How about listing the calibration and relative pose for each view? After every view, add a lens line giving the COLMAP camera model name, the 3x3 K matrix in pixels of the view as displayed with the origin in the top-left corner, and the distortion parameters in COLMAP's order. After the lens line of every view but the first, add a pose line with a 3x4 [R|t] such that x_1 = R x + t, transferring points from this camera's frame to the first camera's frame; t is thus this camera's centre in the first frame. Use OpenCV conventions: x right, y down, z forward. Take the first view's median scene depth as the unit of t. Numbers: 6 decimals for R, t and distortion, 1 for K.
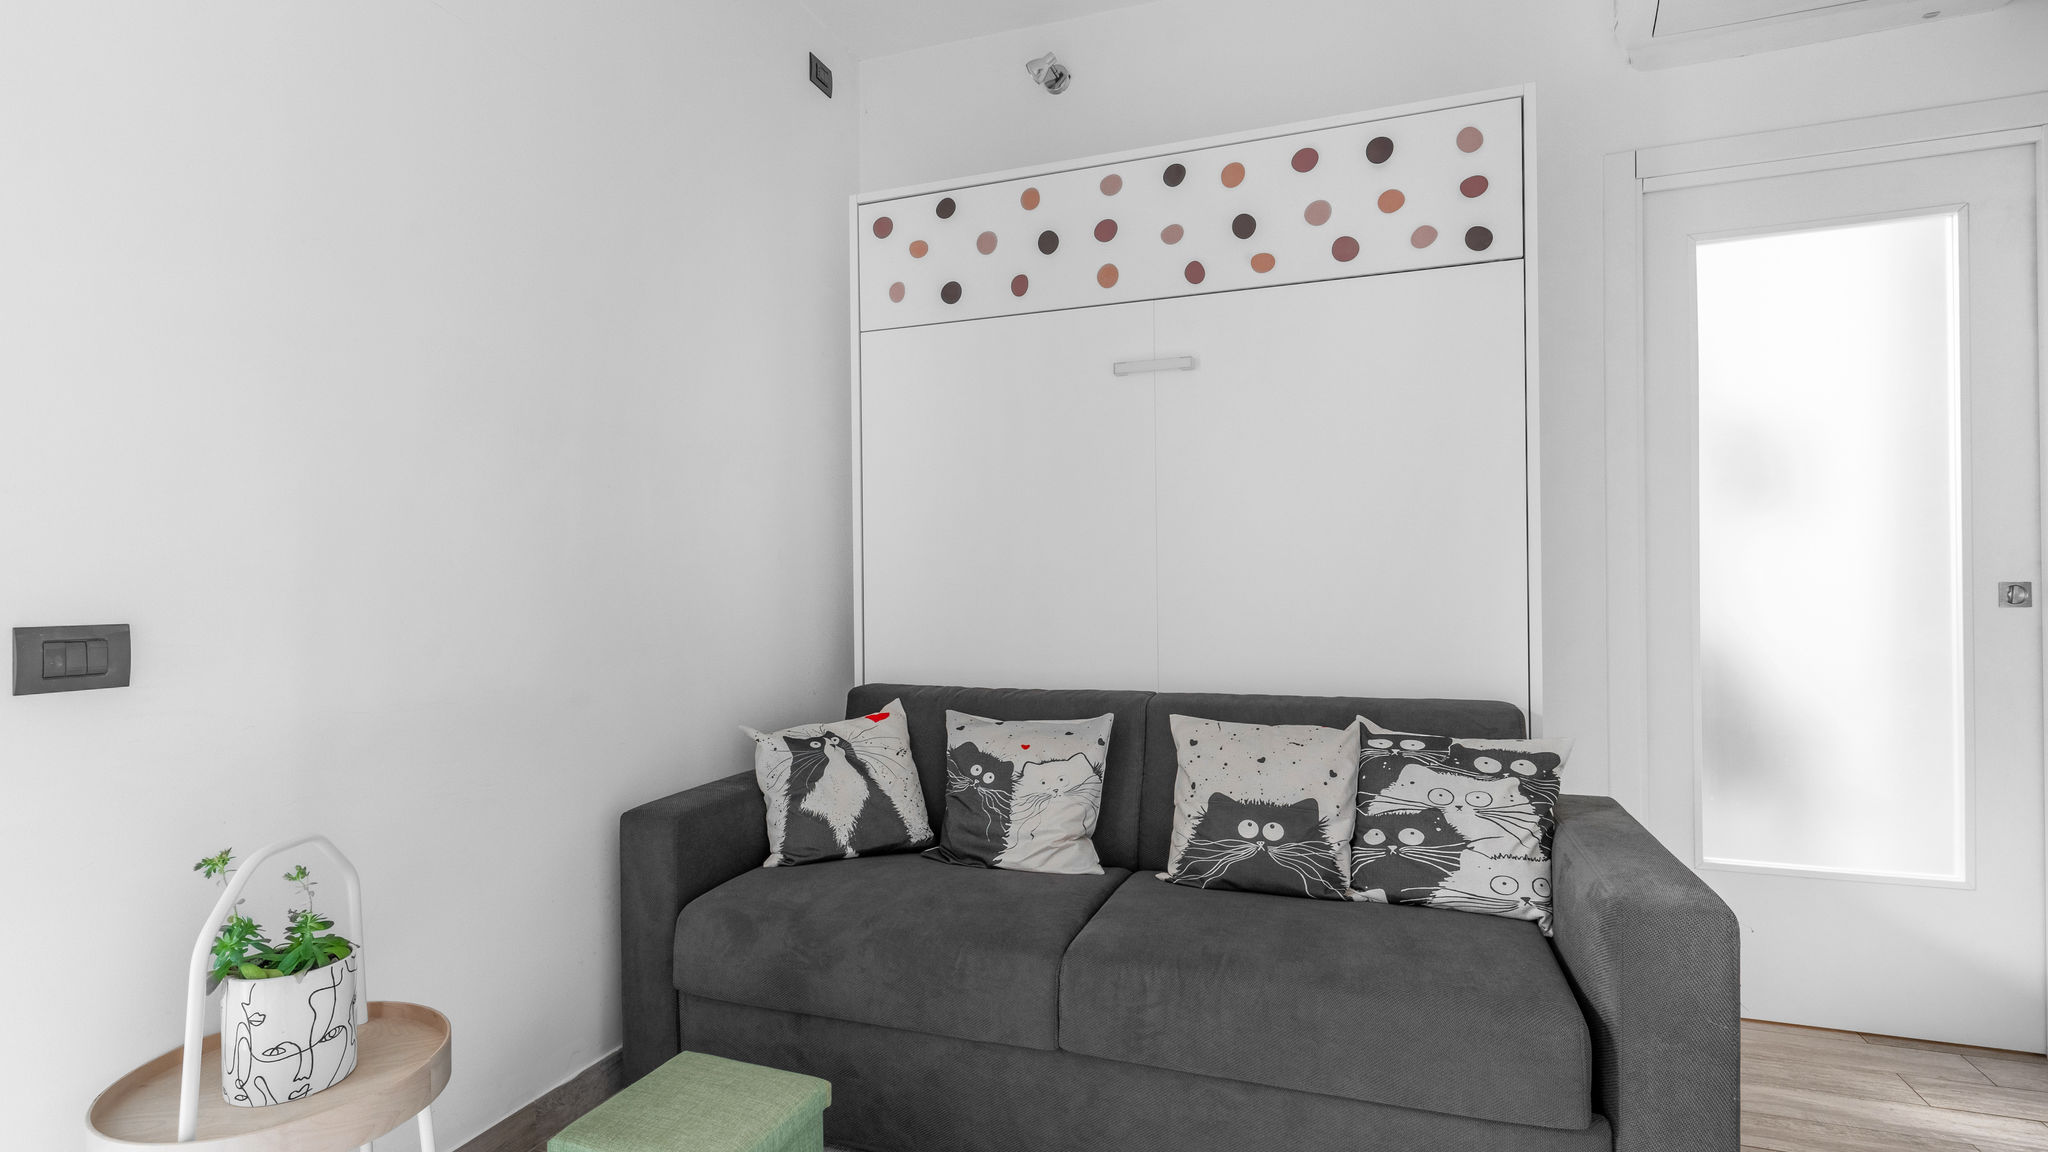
lens RADIAL K [[989.9, 0, 1029.4], [0, 989.9, 581.3], [0, 0, 1]] dist [0.008912, 0.000476]
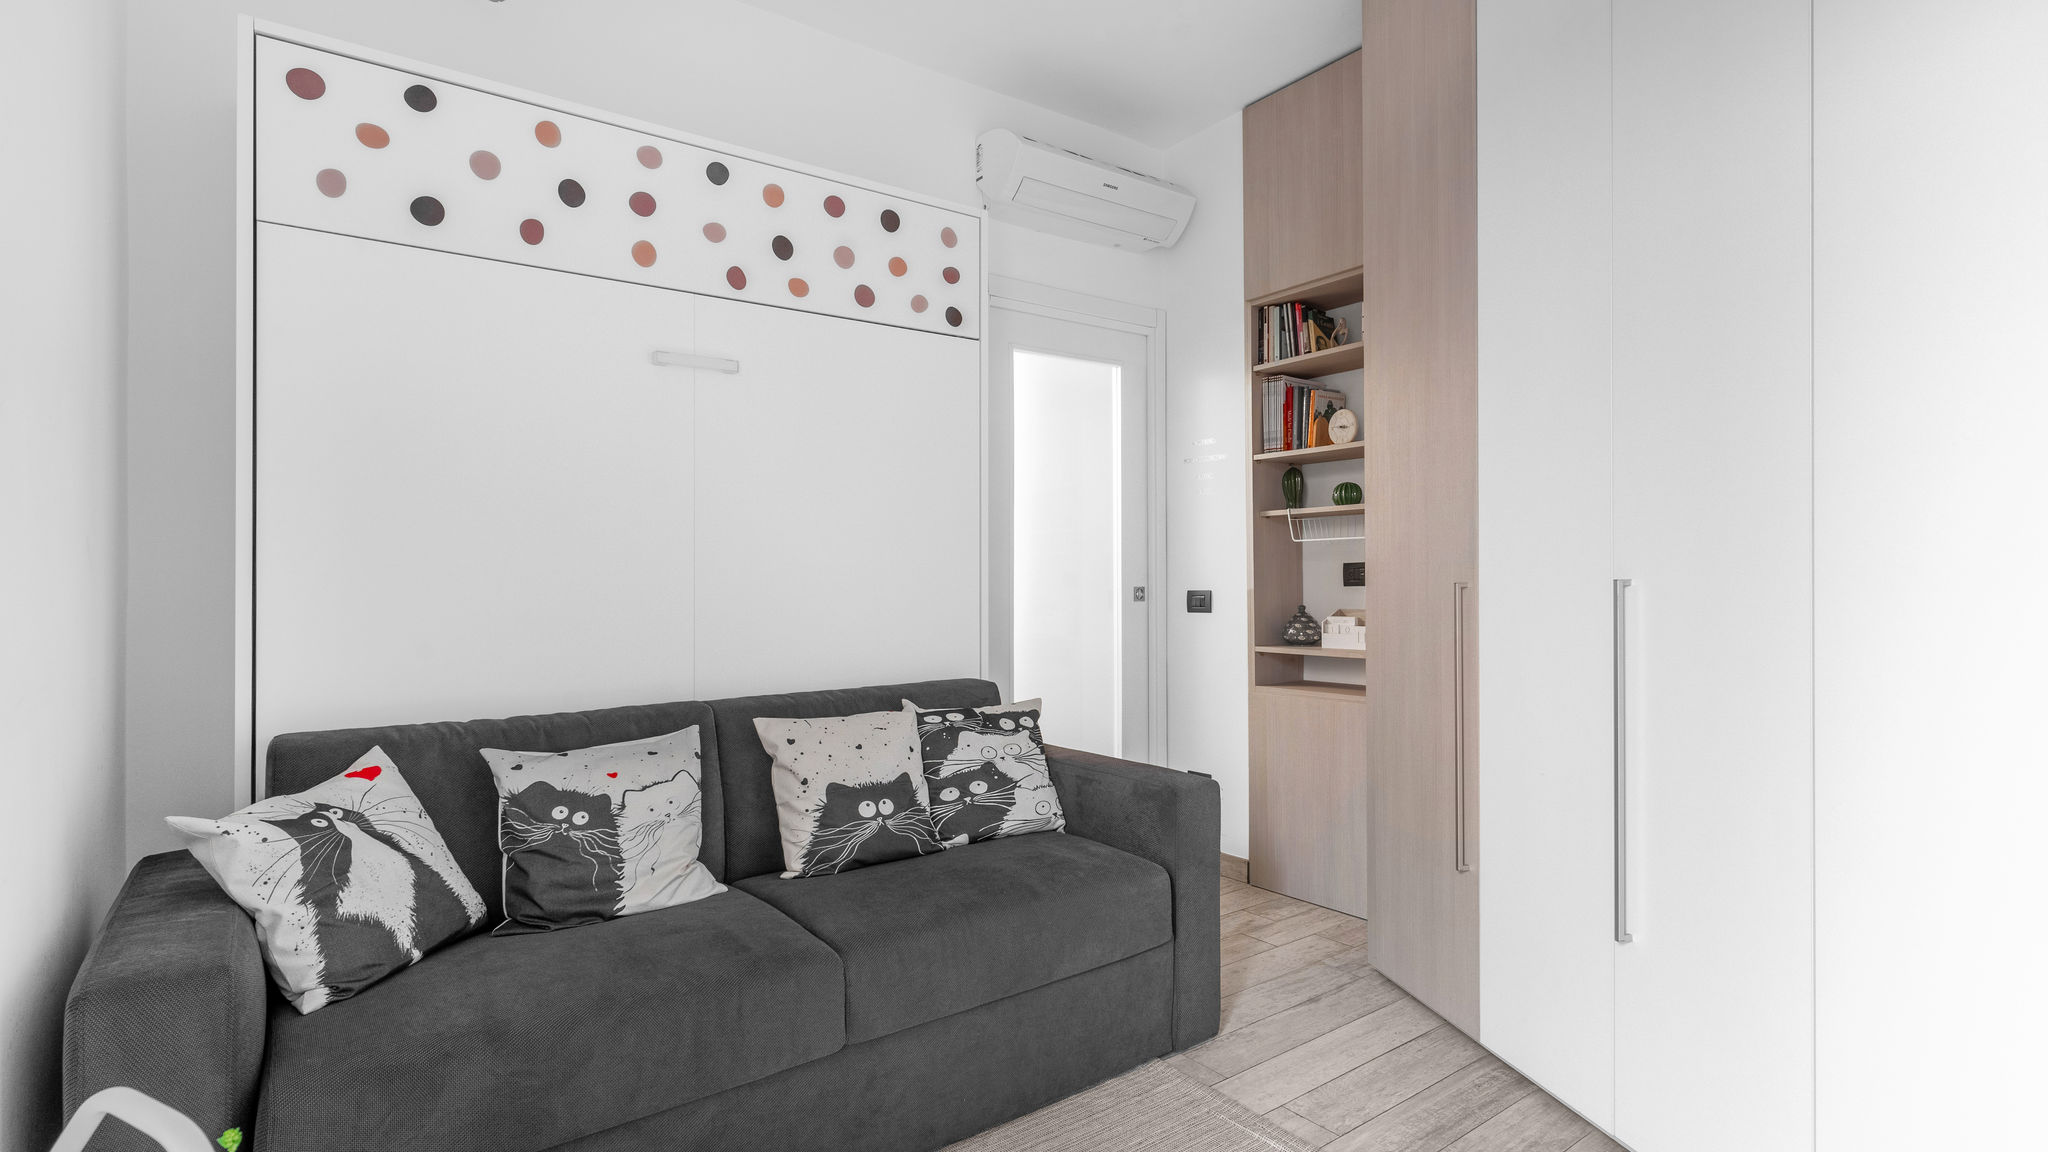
lens RADIAL K [[989.9, 0, 1056.1], [0, 989.9, 572.2], [0, 0, 1]] dist [0.008912, 0.000476]
pose [[0.539293, 0.012766, 0.842021, -0.543350], [0.003290, 0.999846, -0.017266, 0.005505], [-0.842112, 0.012081, 0.539168, 0.205626]]
